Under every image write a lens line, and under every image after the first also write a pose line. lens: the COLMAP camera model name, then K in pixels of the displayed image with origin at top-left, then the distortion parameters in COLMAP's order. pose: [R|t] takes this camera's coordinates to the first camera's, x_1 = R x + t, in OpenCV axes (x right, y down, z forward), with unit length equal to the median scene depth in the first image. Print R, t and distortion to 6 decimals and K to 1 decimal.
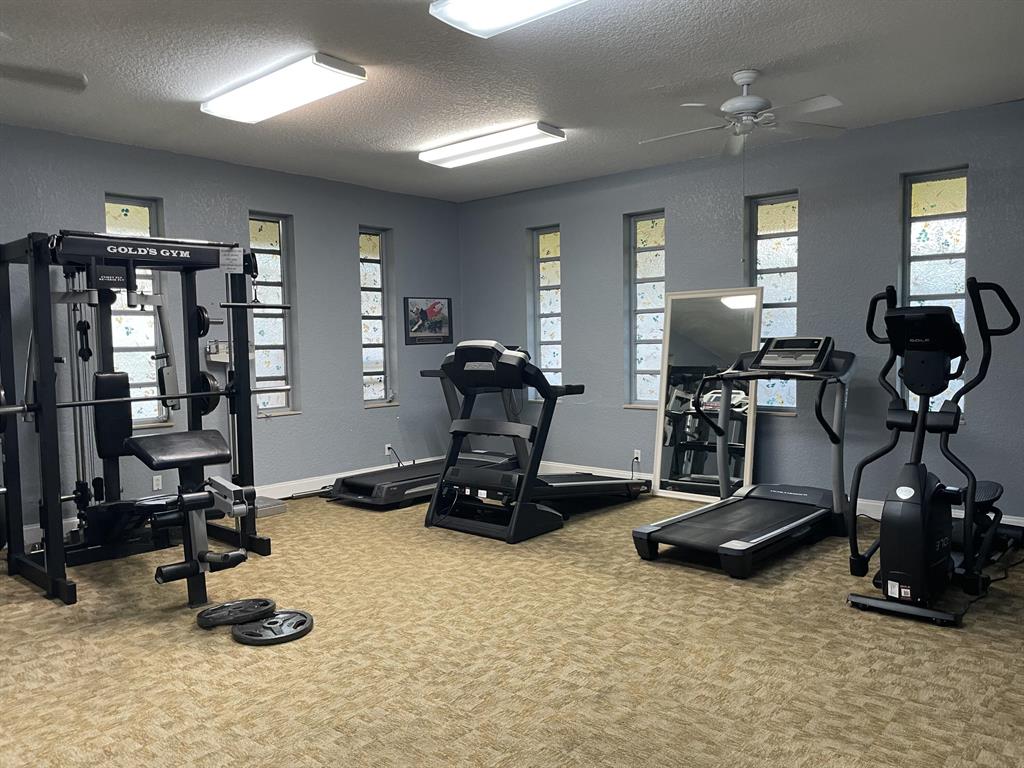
lens RADIAL K [[795.4, 0, 512.0], [0, 795.4, 384.0], [0, 0, 1]] dist [0.008579, -0.004590]
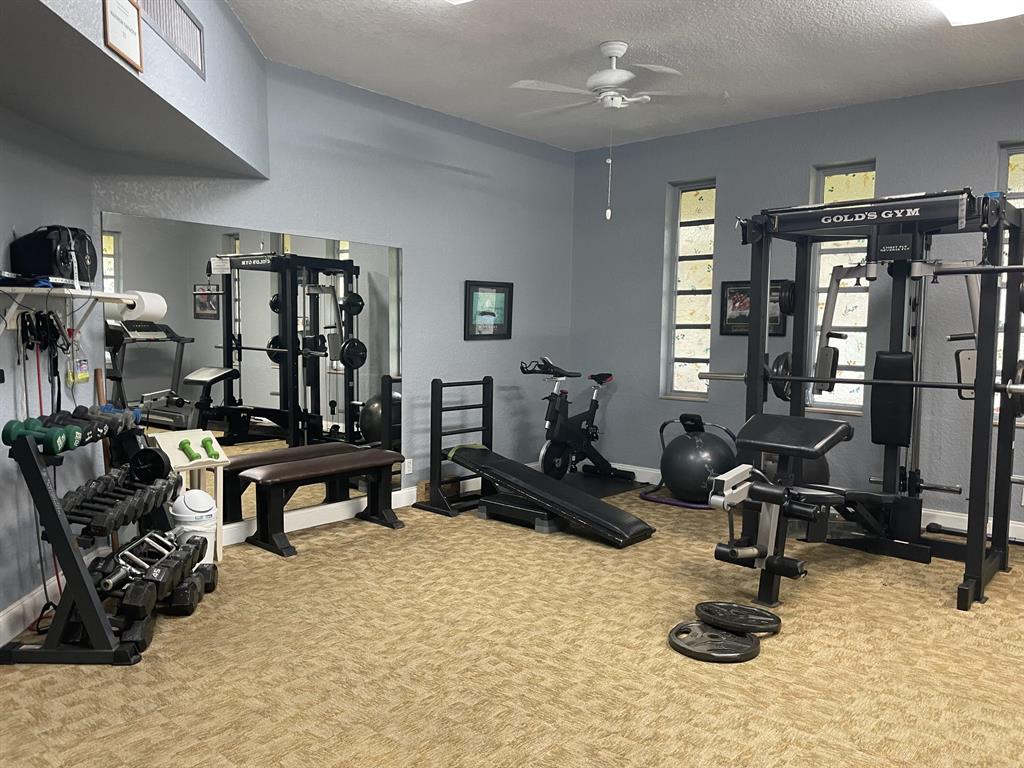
lens RADIAL K [[795.4, 0, 512.0], [0, 795.4, 384.0], [0, 0, 1]] dist [0.008579, -0.004590]
pose [[-0.020103, 0.083681, -0.996290, 0.468668], [-0.067337, 0.994115, 0.084857, -0.029855], [0.997528, 0.068793, -0.014350, 0.652065]]
